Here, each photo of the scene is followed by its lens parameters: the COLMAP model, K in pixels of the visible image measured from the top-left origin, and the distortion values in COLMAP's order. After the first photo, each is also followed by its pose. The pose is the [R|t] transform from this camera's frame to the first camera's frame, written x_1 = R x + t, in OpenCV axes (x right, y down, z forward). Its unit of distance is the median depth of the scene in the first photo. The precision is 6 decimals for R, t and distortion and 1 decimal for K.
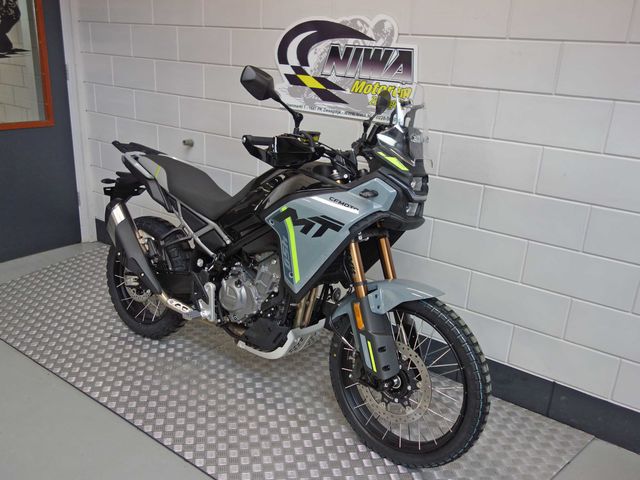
lens RADIAL K [[565.2, 0, 322.1], [0, 565.2, 243.1], [0, 0, 1]] dist [-0.005551, -0.001117]
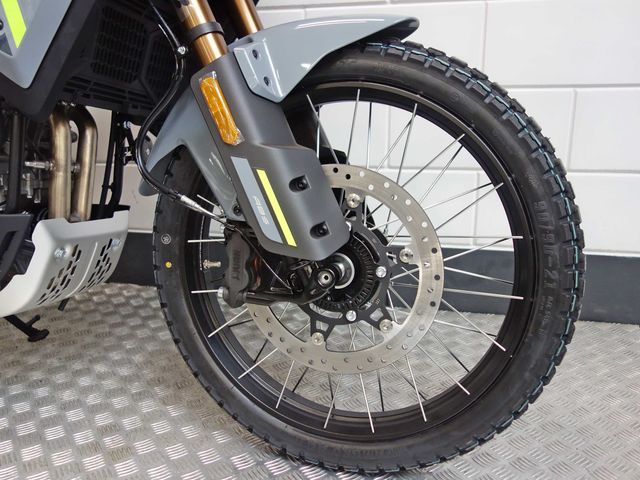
lens RADIAL K [[565.2, 0, 319.8], [0, 565.2, 241.2], [0, 0, 1]] dist [-0.005551, -0.001117]
pose [[0.920400, -0.173859, 0.350194, -0.016669], [0.189836, 0.981748, -0.011534, 0.207643], [-0.341797, 0.077096, 0.936606, 0.578314]]
